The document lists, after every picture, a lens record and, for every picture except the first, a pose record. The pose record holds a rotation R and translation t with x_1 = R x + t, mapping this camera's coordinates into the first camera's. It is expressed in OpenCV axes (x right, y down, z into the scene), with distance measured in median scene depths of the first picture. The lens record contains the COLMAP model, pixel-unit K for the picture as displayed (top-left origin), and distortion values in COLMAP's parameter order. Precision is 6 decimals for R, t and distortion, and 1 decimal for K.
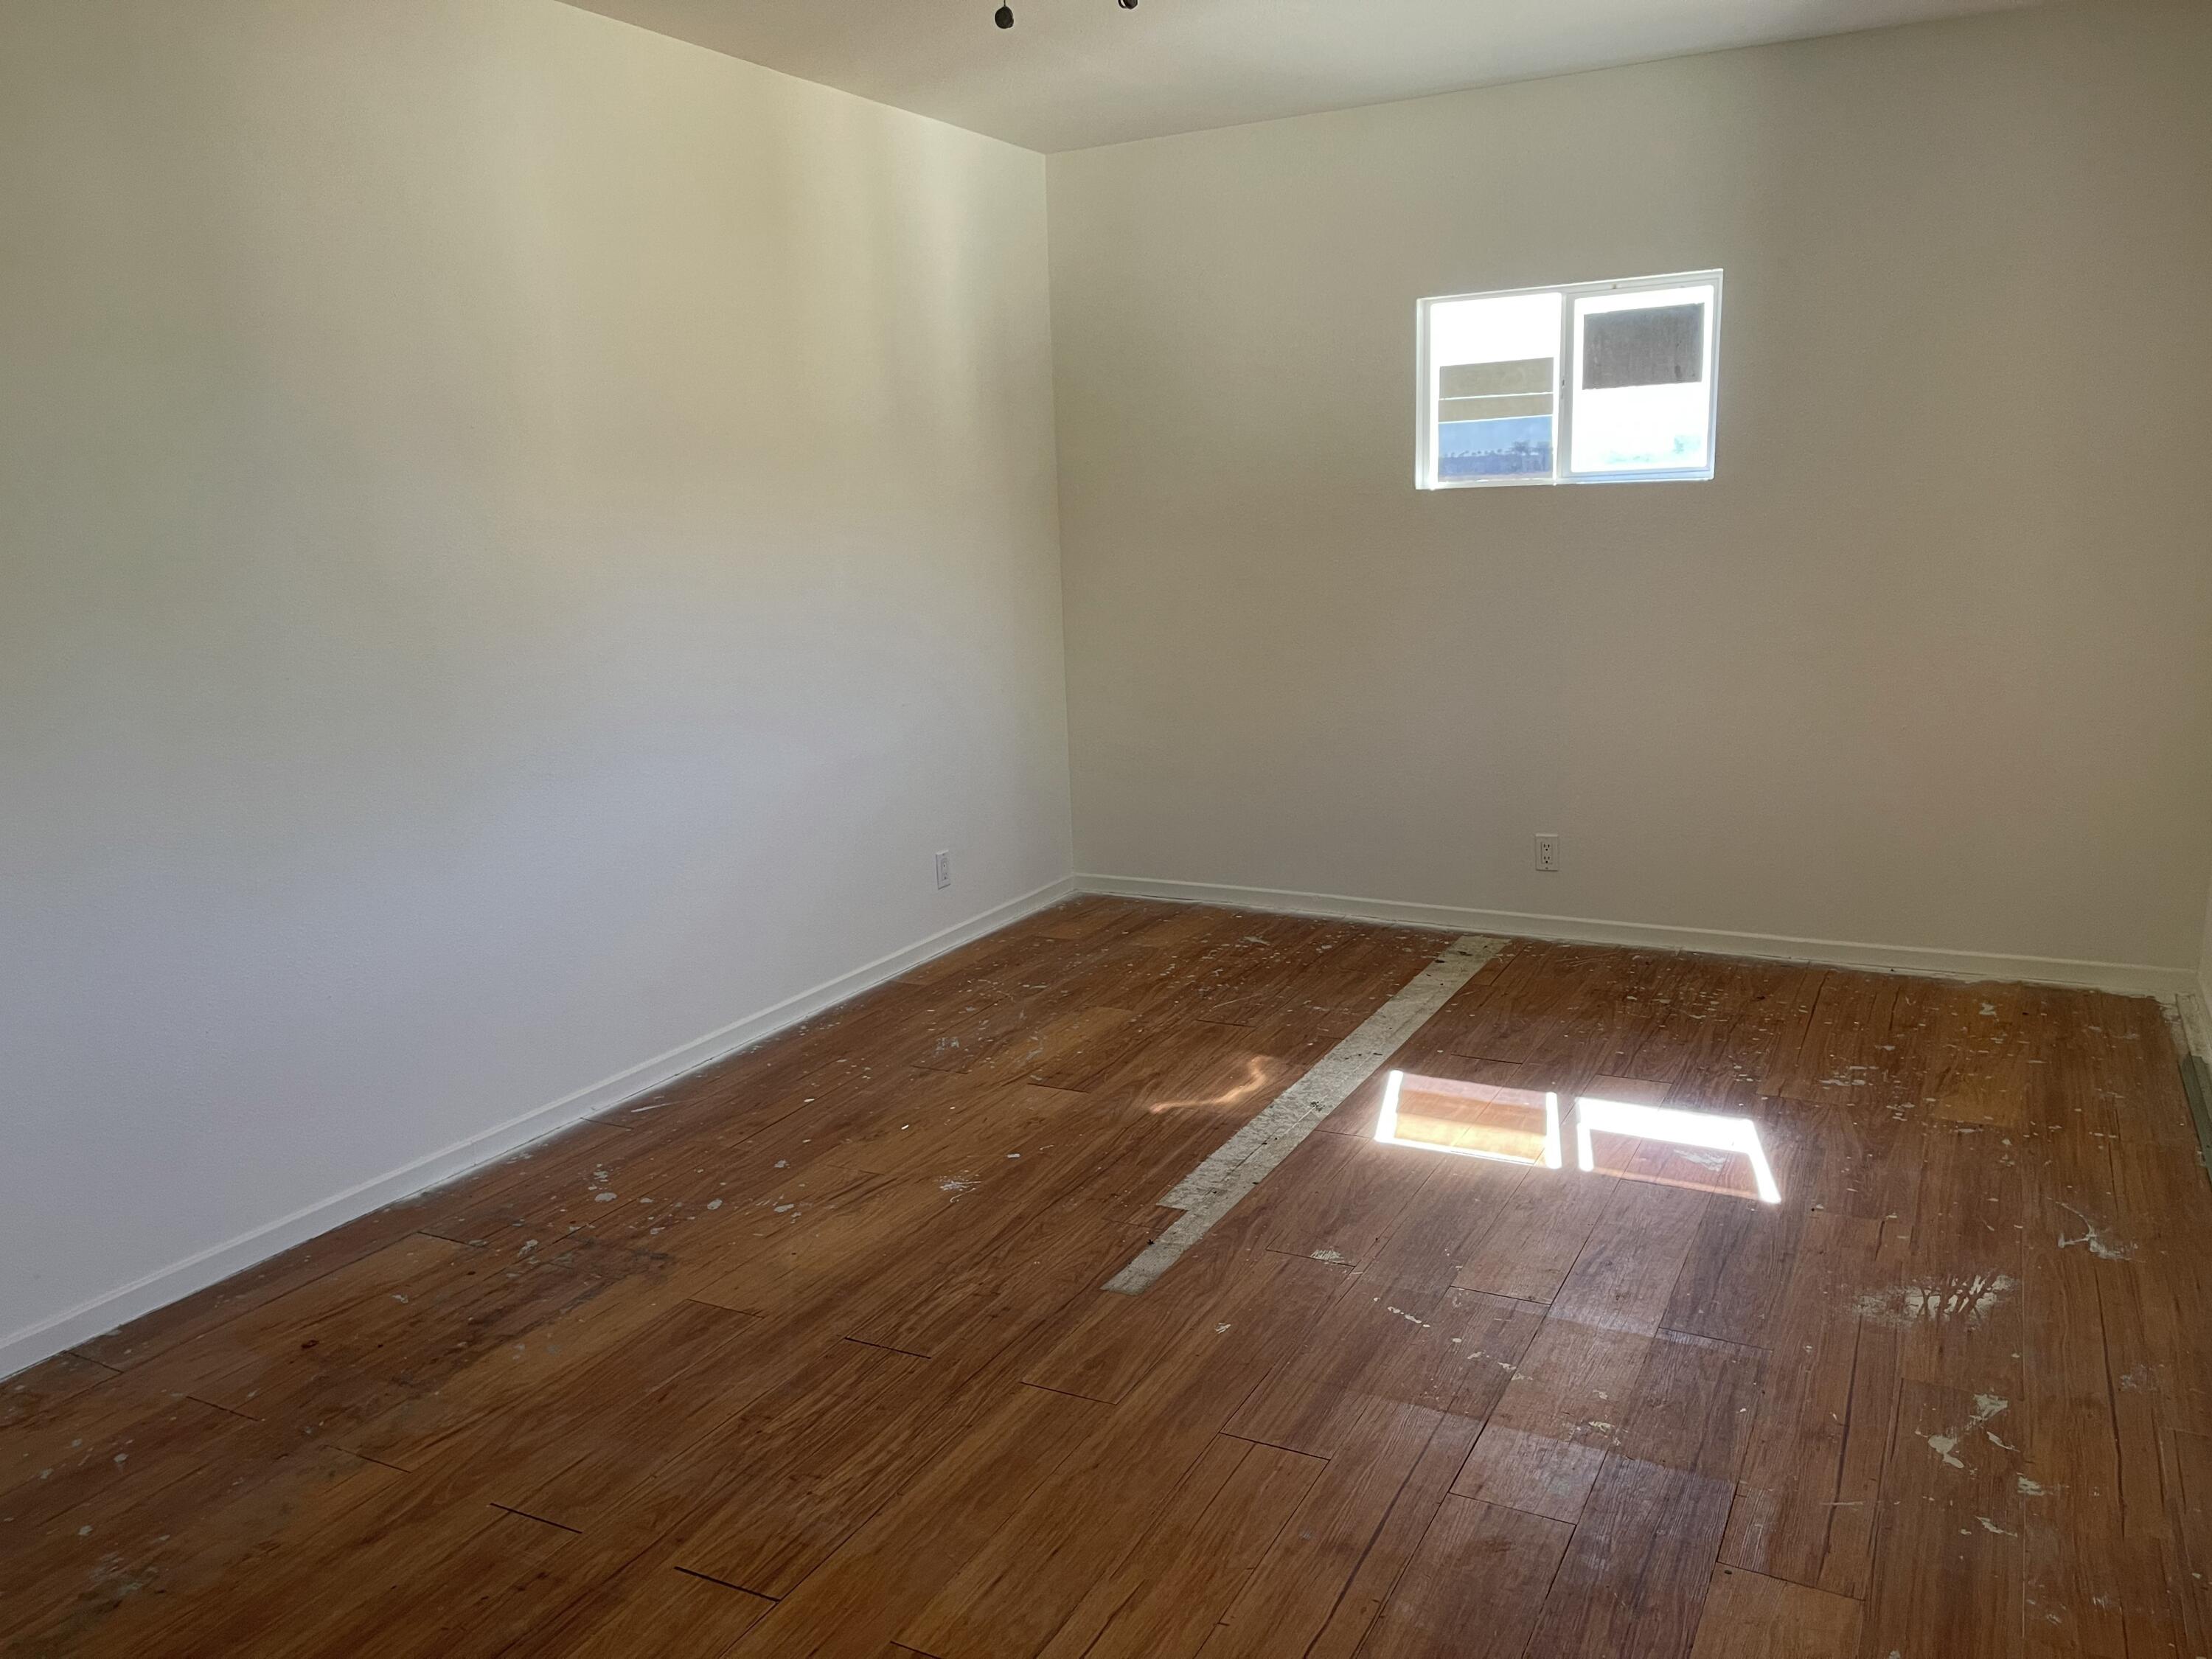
lens RADIAL K [[1658.7, 0, 1107.8], [0, 1658.7, 829.0], [0, 0, 1]] dist [0.006711, -0.028720]
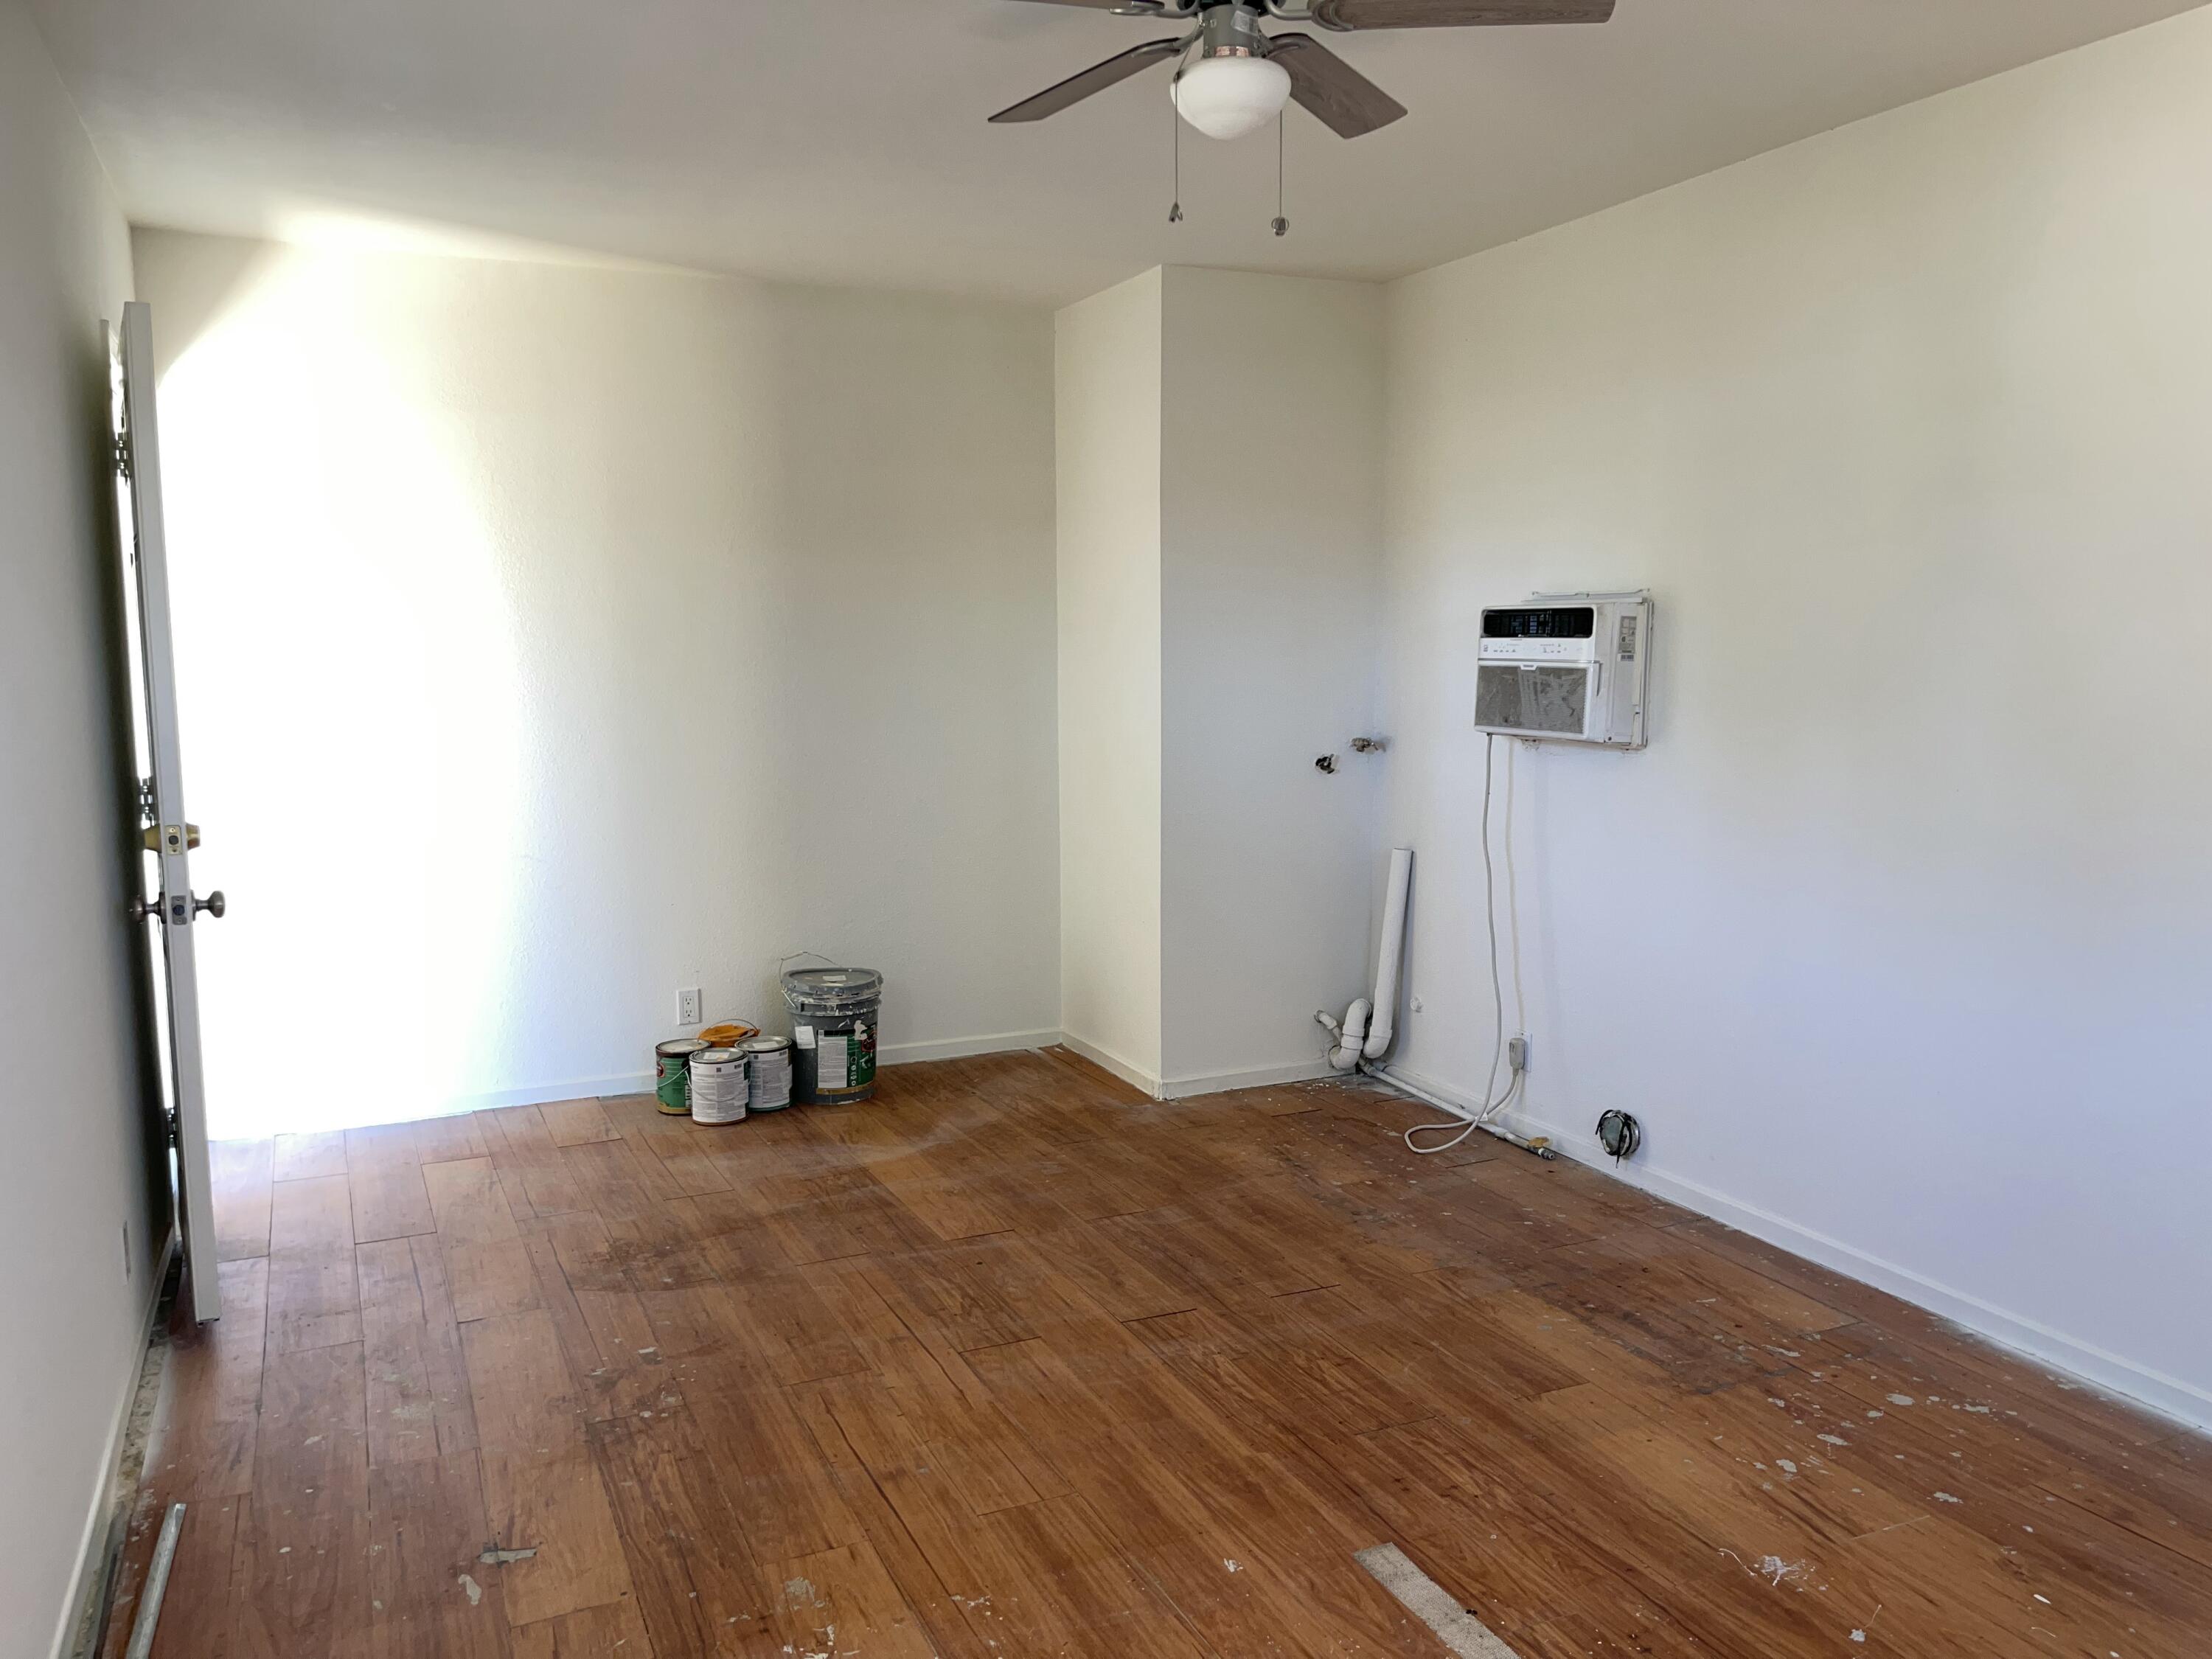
lens RADIAL K [[1658.7, 0, 1108.0], [0, 1658.7, 831.9], [0, 0, 1]] dist [0.006711, -0.028720]
pose [[-0.612002, 0.127248, -0.780552, 0.726798], [-0.129754, 0.957441, 0.257820, -0.289488], [0.780140, 0.259066, -0.569445, 1.295186]]
